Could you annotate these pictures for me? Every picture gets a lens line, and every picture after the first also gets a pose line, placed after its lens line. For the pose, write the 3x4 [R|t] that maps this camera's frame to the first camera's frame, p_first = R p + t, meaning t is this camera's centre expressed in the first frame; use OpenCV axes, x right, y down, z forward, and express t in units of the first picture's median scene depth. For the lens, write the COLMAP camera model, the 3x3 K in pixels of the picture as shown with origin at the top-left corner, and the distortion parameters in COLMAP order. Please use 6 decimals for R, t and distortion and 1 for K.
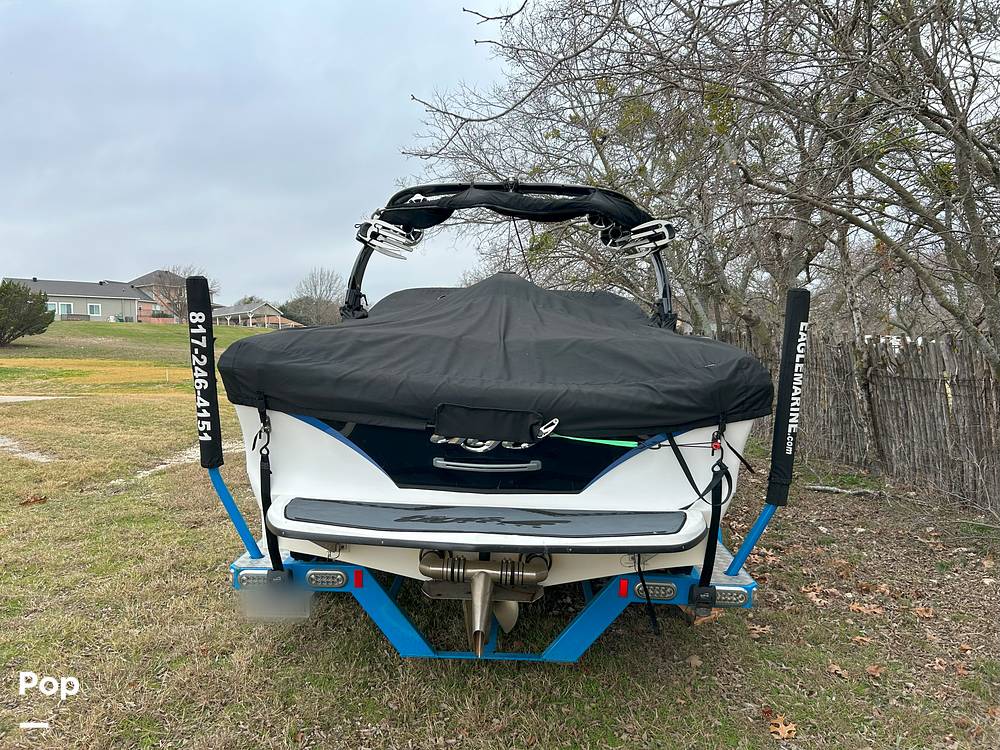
lens RADIAL K [[741.2, 0, 496.2], [0, 741.2, 366.6], [0, 0, 1]] dist [0.061850, -0.050116]
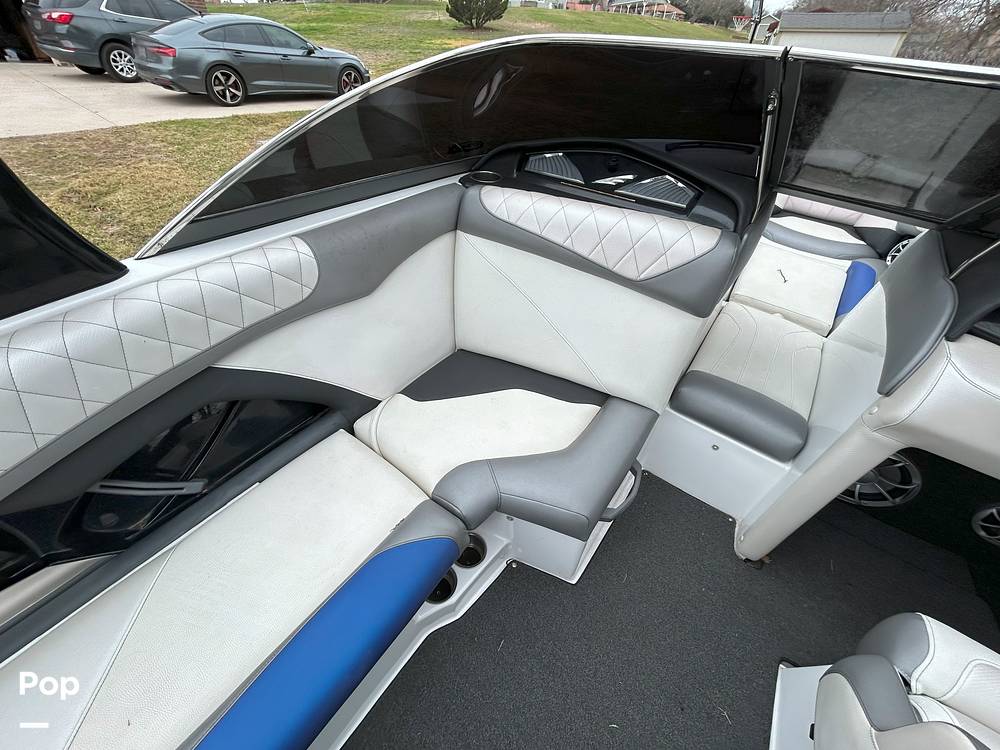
lens RADIAL K [[403.2, 0, 497.6], [0, 403.2, 374.1], [0, 0, 1]] dist [0.000526, -0.000157]
pose [[0.831564, 0.388862, -0.396594, -0.013412], [-0.055534, 0.768664, 0.637237, -0.157349], [0.552646, -0.507879, 0.660789, 1.254294]]
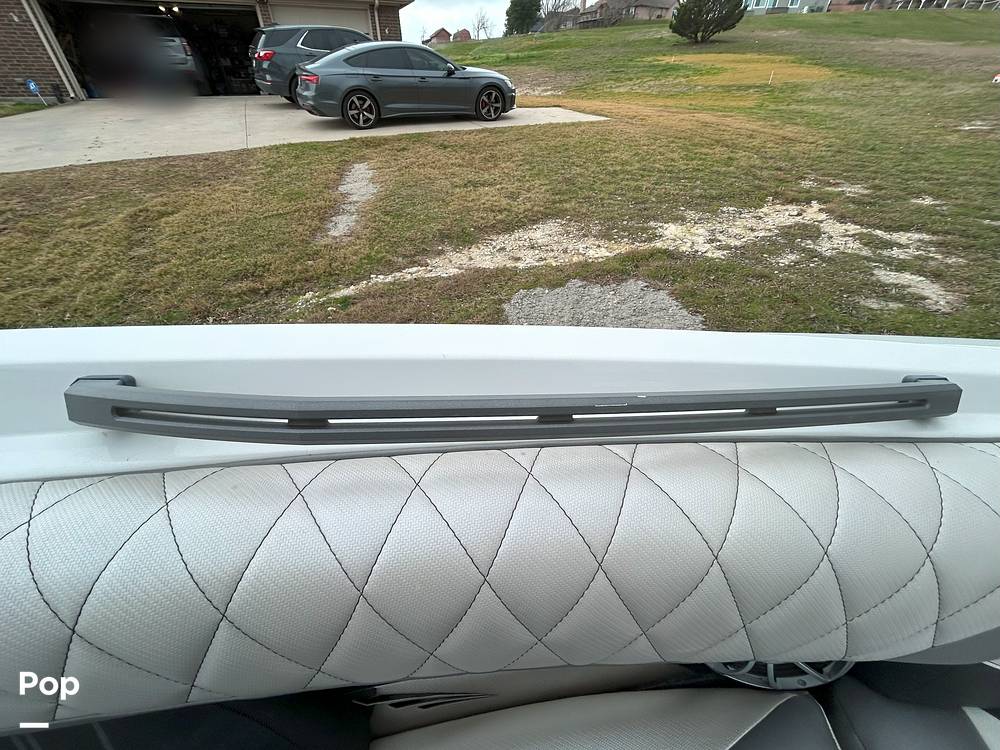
lens RADIAL K [[403.5, 0, 499.5], [0, 403.5, 373.4], [0, 0, 1]] dist [0.011157, -0.004167]
pose [[0.528774, 0.522547, -0.668837, -0.045173], [0.002618, 0.787006, 0.616940, -0.124351], [0.848759, -0.327972, 0.414780, 1.791412]]
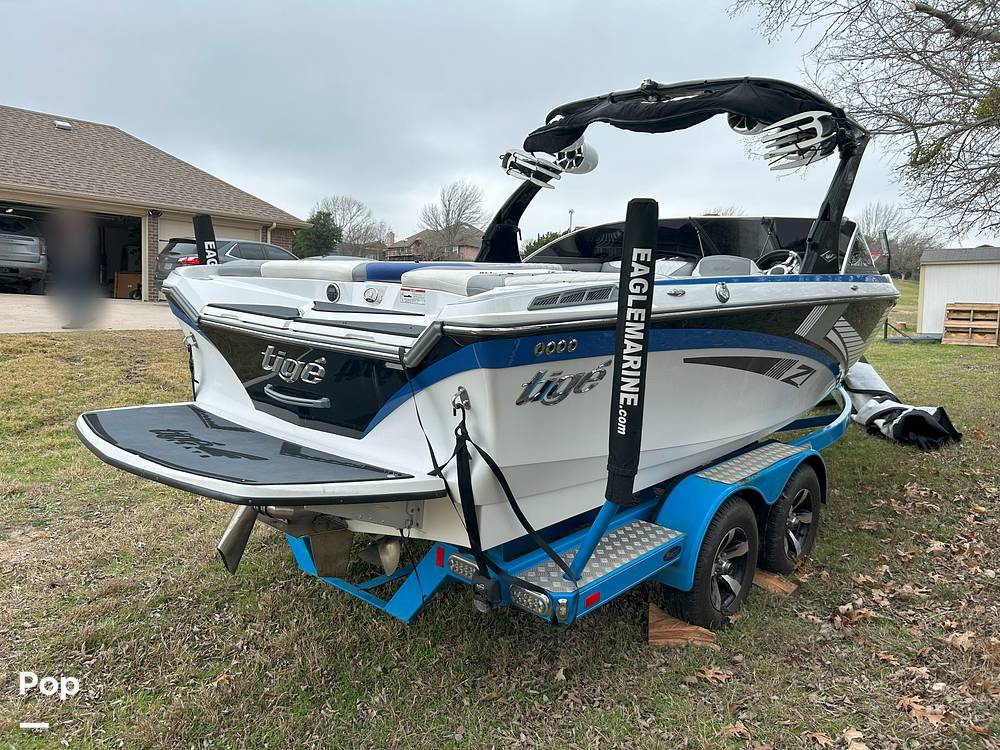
lens RADIAL K [[749.1, 0, 500.0], [0, 749.1, 375.0], [0, 0, 1]] dist [0.061315, -0.059319]
pose [[0.766025, 0.097366, -0.635394, 0.571842], [-0.043172, 0.994023, 0.100273, -0.005316], [0.641359, -0.049380, 0.765650, 0.281742]]
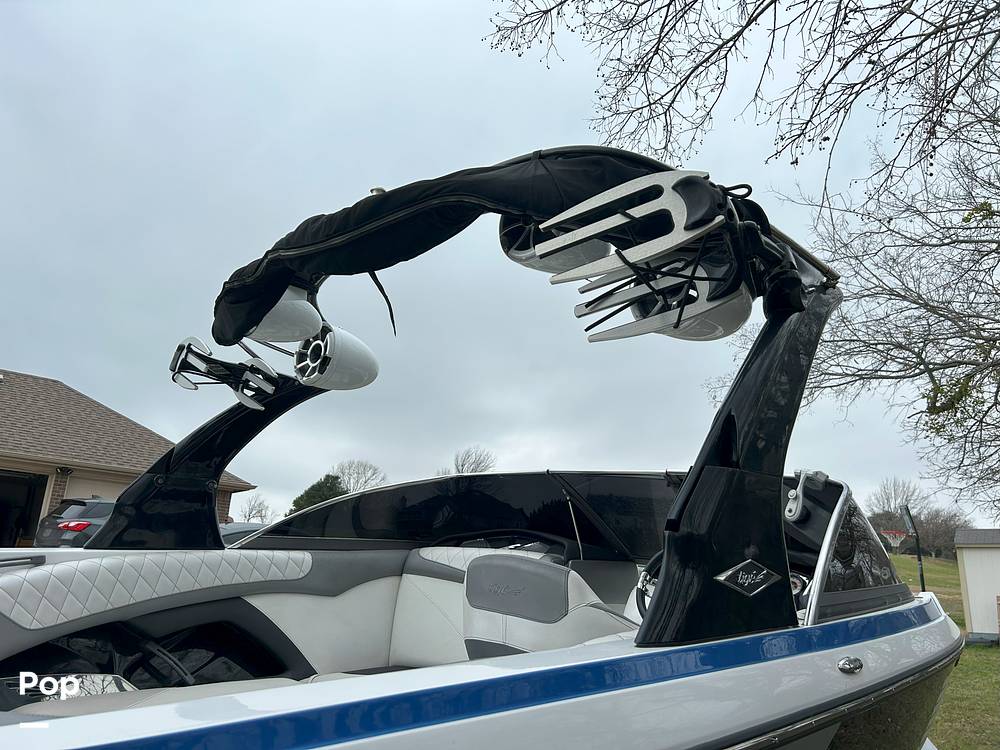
lens RADIAL K [[749.1, 0, 500.0], [0, 749.1, 375.0], [0, 0, 1]] dist [0.061315, -0.059319]
pose [[0.751516, -0.115654, -0.649499, 0.409810], [-0.063088, 0.967403, -0.245259, -0.069869], [0.656692, 0.225291, 0.719722, 0.941289]]
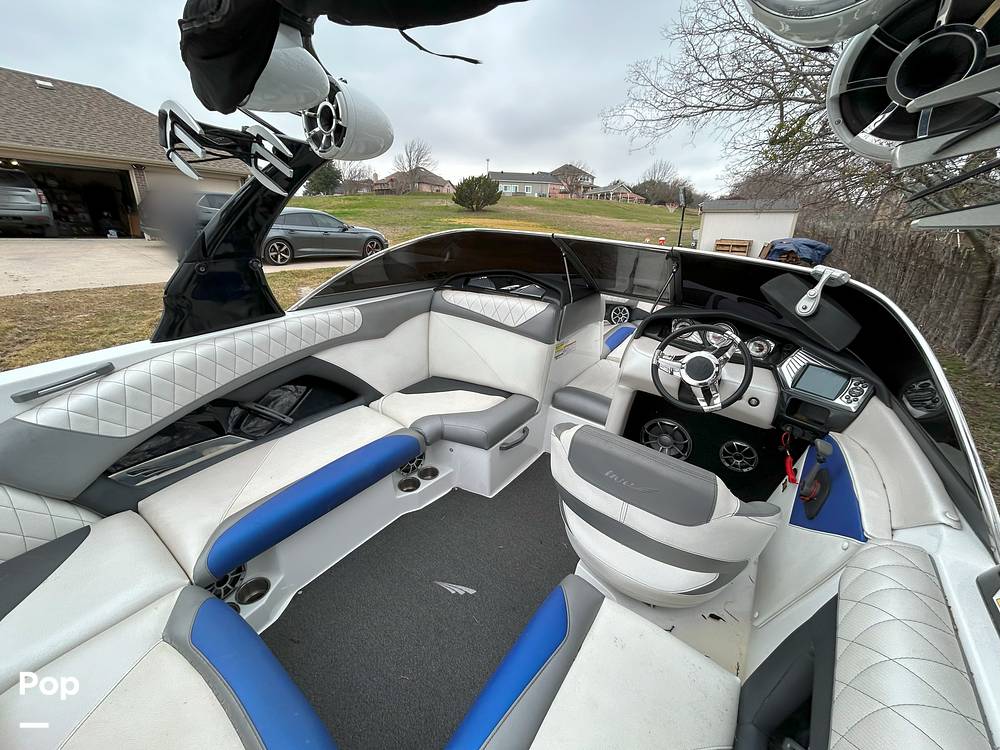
lens RADIAL K [[403.1, 0, 496.2], [0, 403.1, 373.0], [0, 0, 1]] dist [0.001248, 0.000072]
pose [[0.833295, 0.232952, -0.501352, 0.177607], [-0.044740, 0.932325, 0.358842, -0.175451], [0.551016, -0.276591, 0.787324, 1.073525]]
